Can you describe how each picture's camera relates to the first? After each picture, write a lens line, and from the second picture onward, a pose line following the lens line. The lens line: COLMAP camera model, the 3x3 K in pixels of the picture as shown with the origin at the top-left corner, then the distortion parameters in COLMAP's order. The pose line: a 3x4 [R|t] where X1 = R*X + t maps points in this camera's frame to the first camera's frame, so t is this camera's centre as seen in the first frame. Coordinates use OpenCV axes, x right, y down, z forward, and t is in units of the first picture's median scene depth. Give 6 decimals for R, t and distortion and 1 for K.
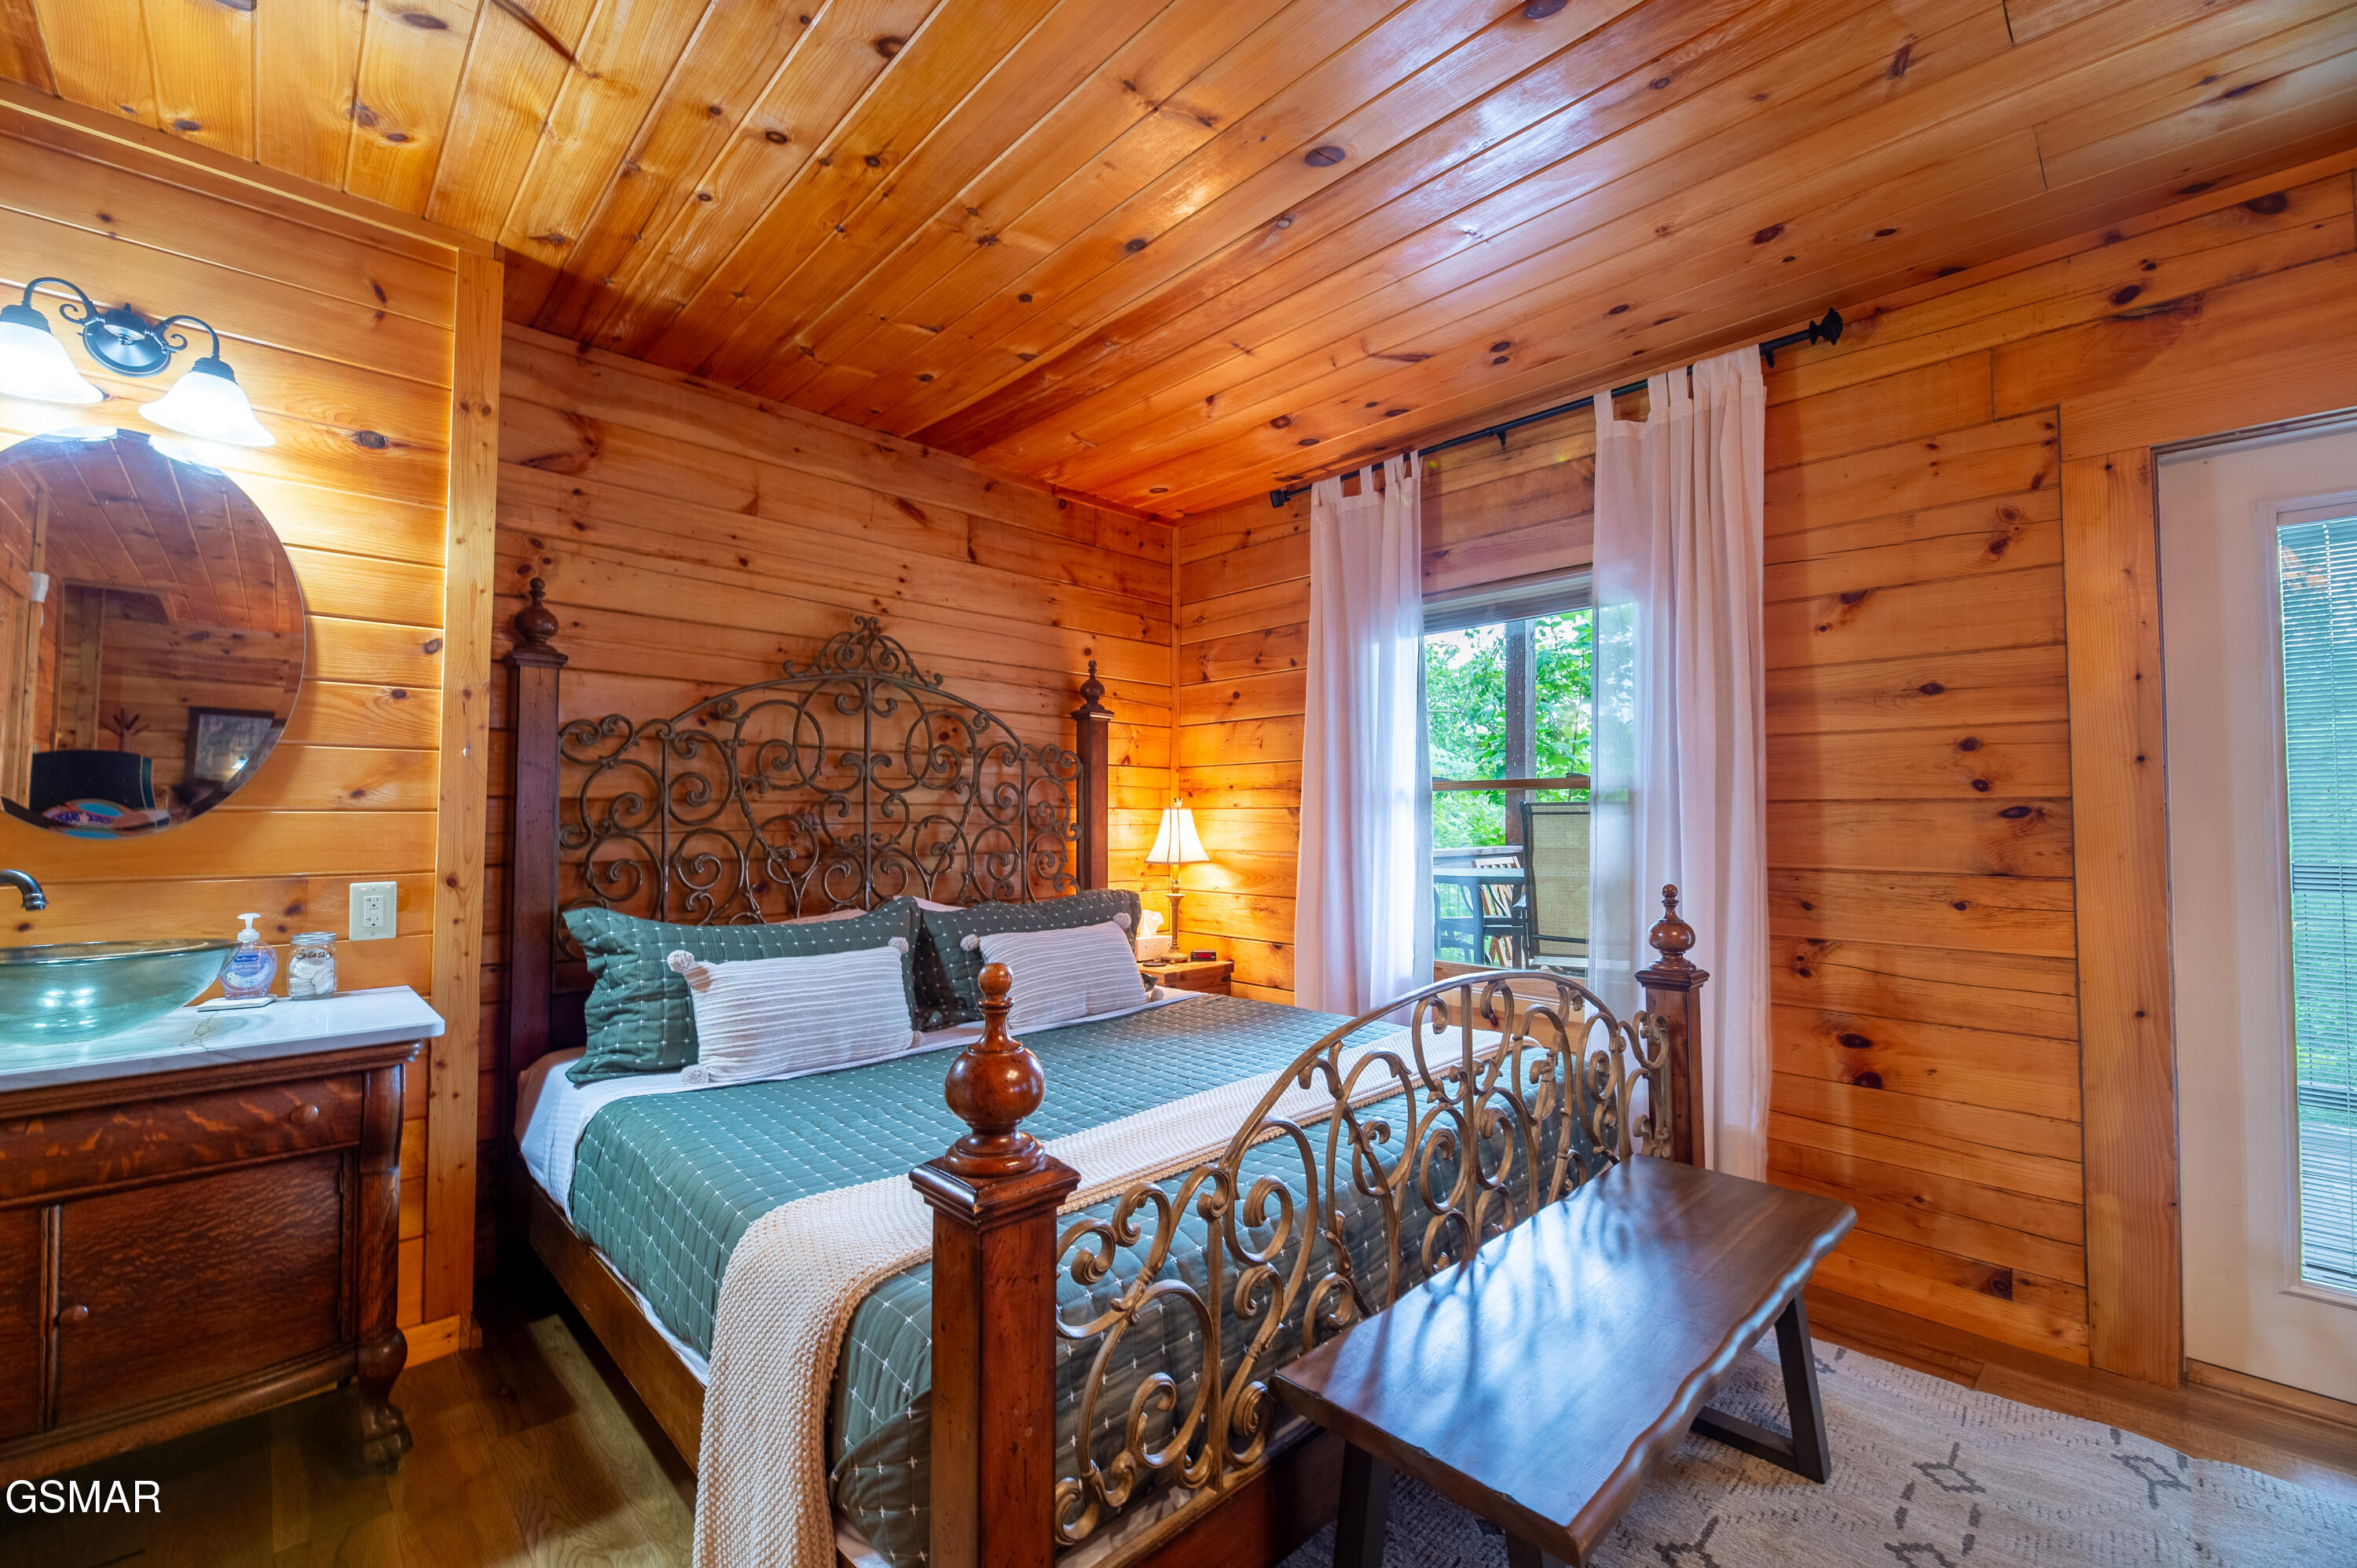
lens RADIAL K [[958.8, 0, 1159.6], [0, 958.8, 785.4], [0, 0, 1]] dist [0.000199, -0.003969]
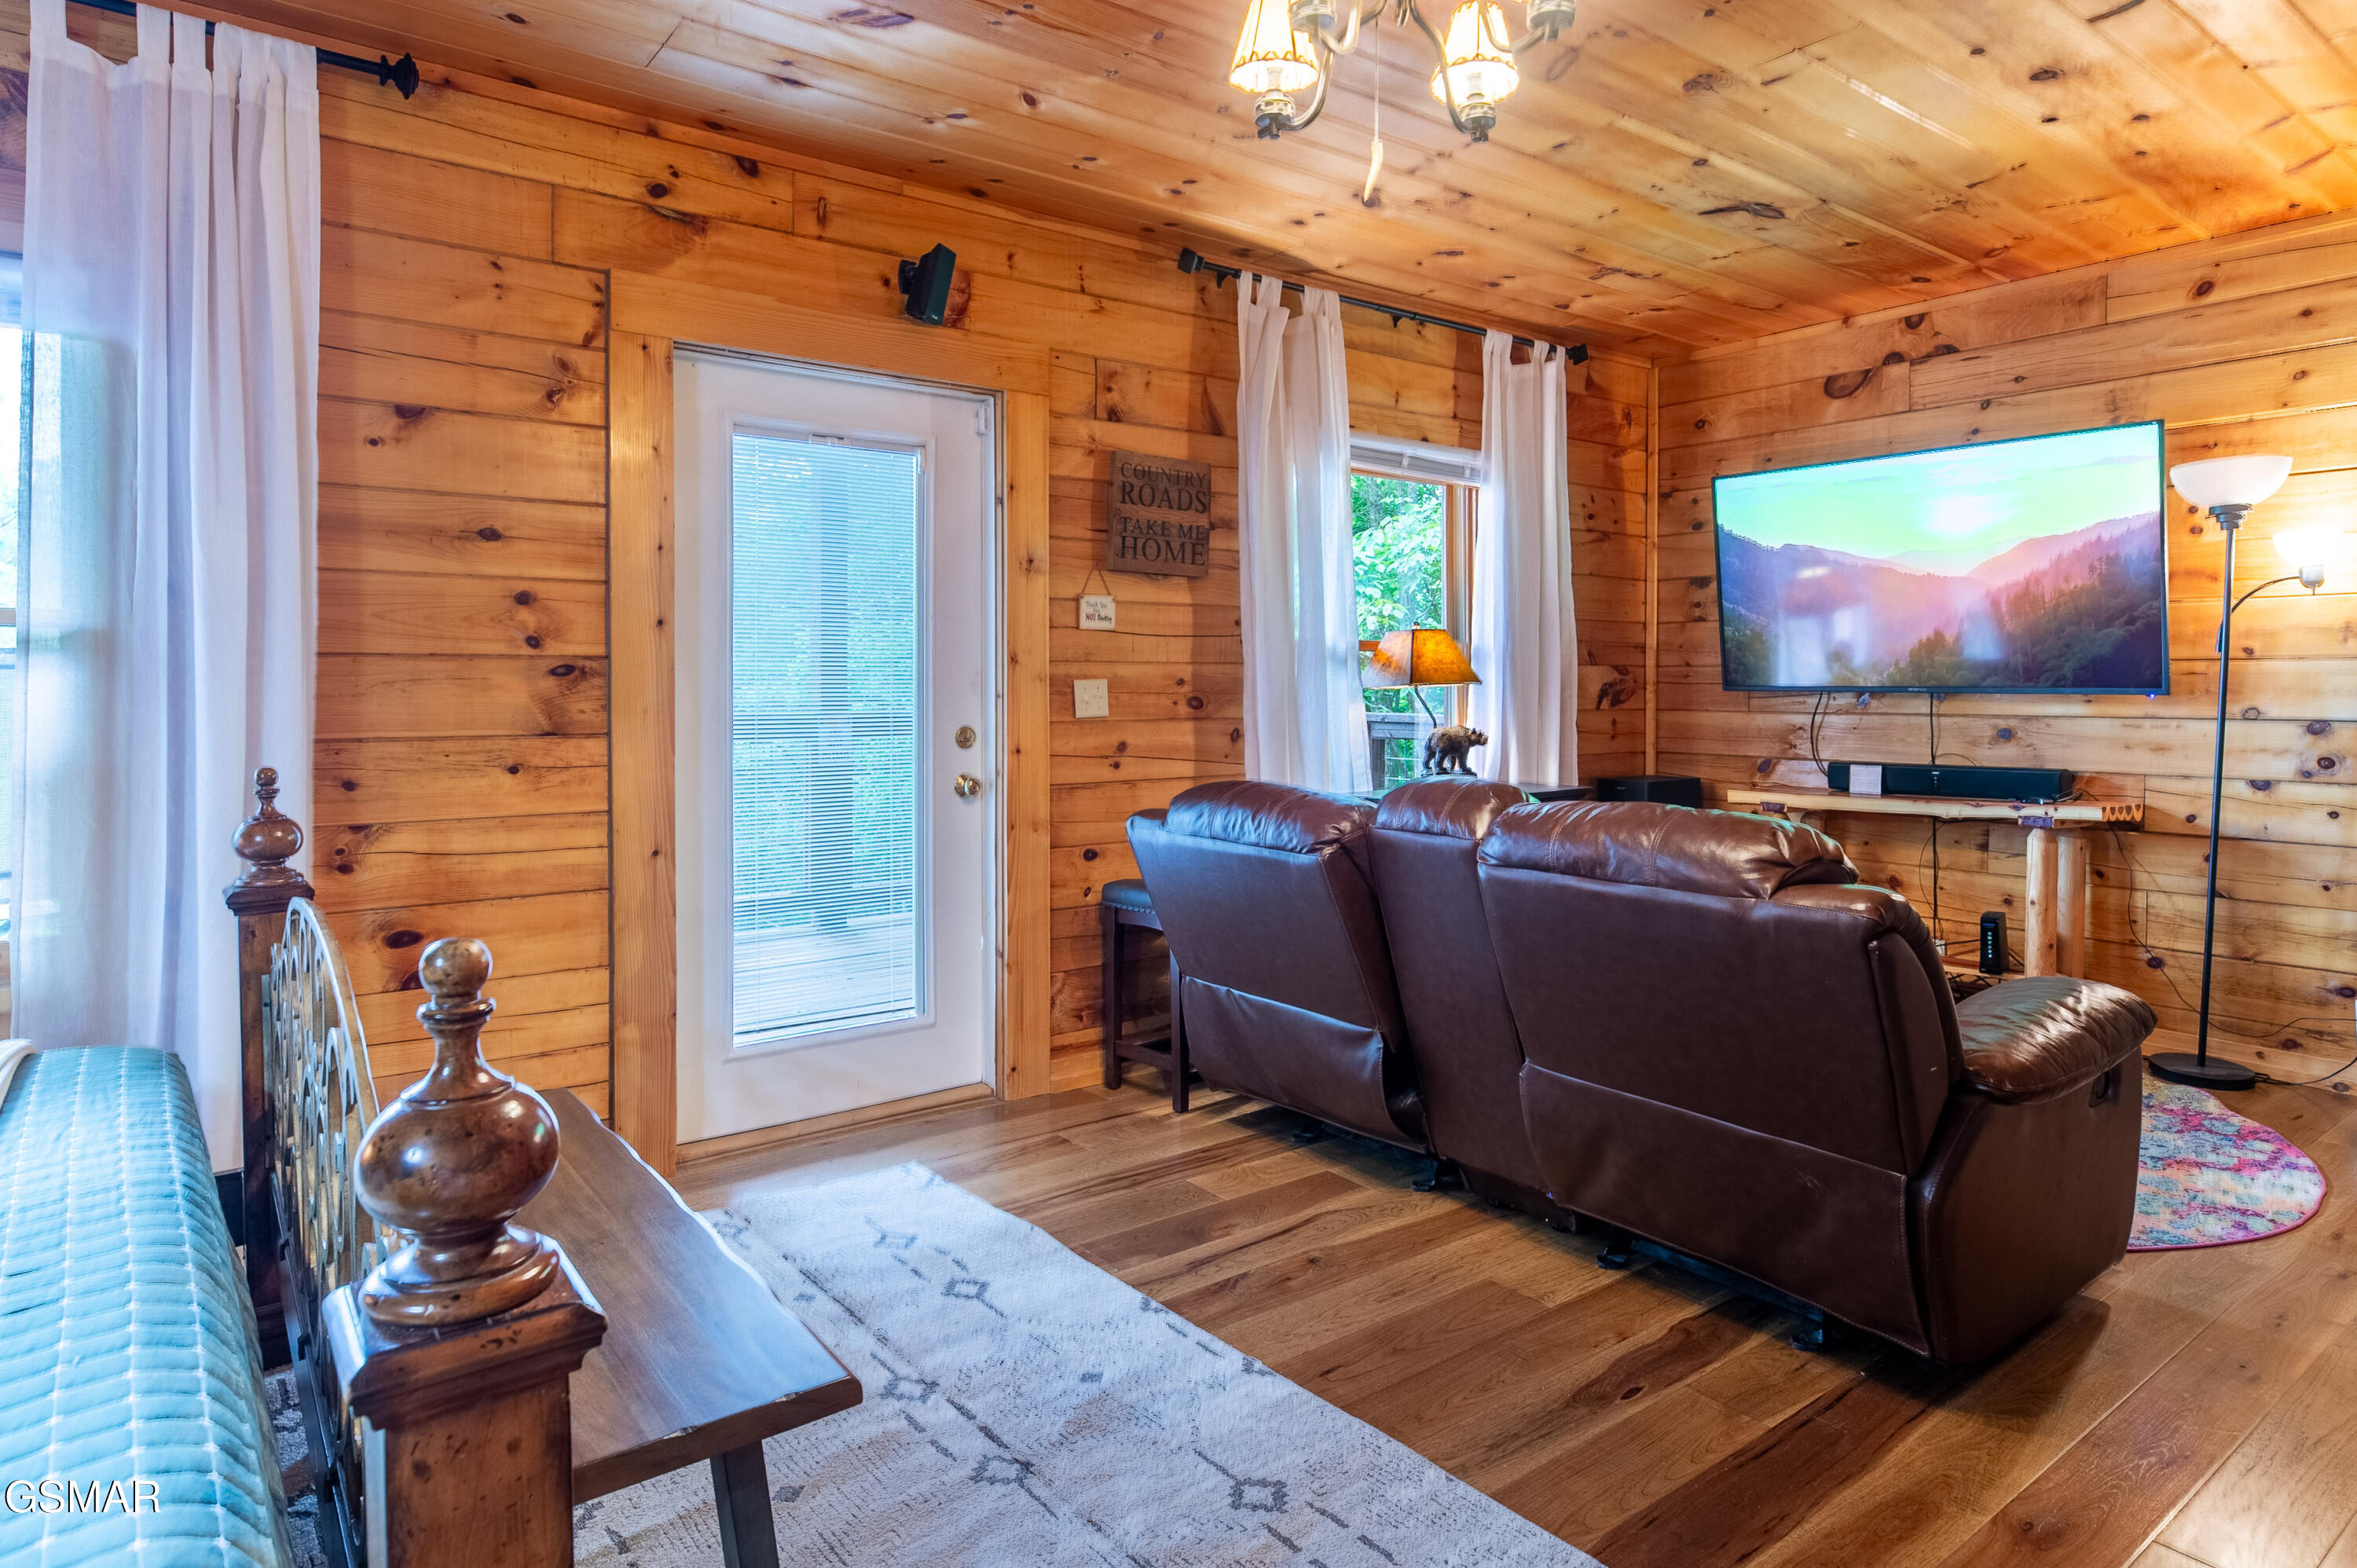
lens RADIAL K [[1331.7, 0, 1176.1], [0, 1331.7, 707.5], [0, 0, 1]] dist [0.002080, 0.000585]
pose [[0.104970, -0.022982, 0.994210, -0.368854], [-0.034138, 0.999060, 0.026698, 0.007489], [-0.993889, -0.036742, 0.104087, 0.203641]]
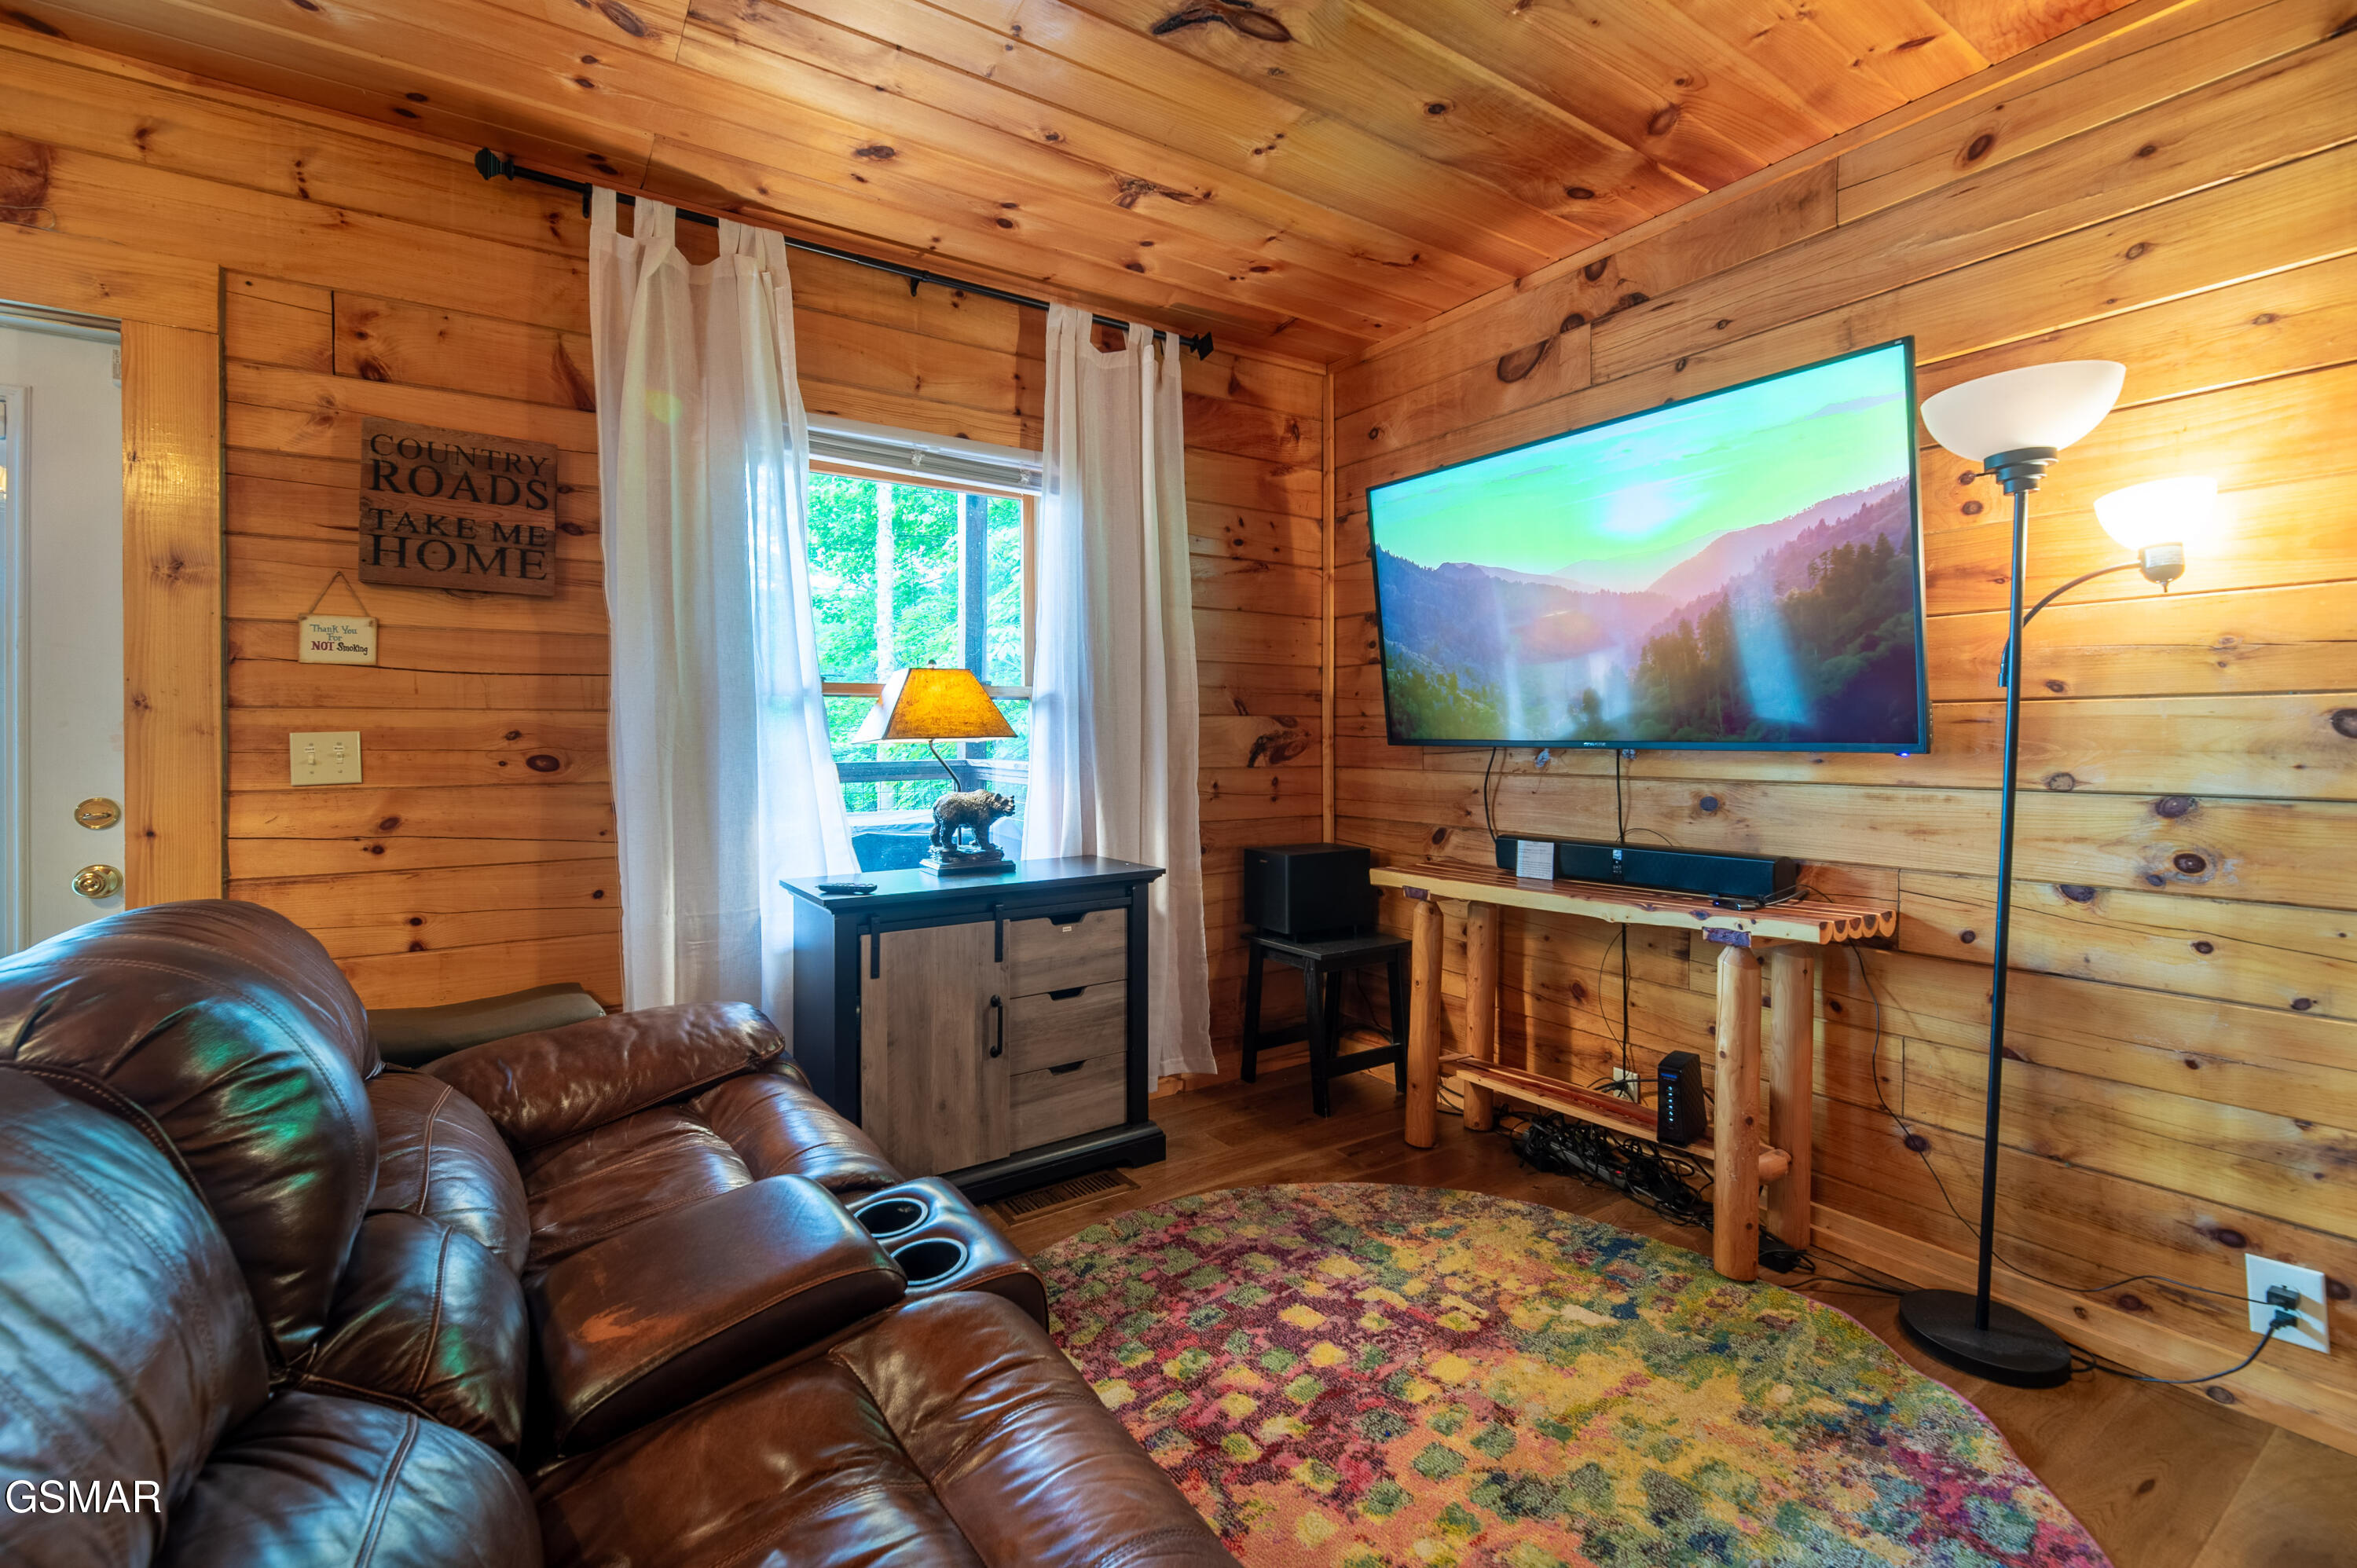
lens RADIAL K [[953.2, 0, 1166.3], [0, 953.2, 743.5], [0, 0, 1]] dist [-0.000942, -0.000109]
pose [[0.199360, -0.011834, 0.979855, 0.547263], [-0.032159, 0.999309, 0.018612, -0.009047], [-0.979398, -0.035222, 0.198842, -0.413088]]
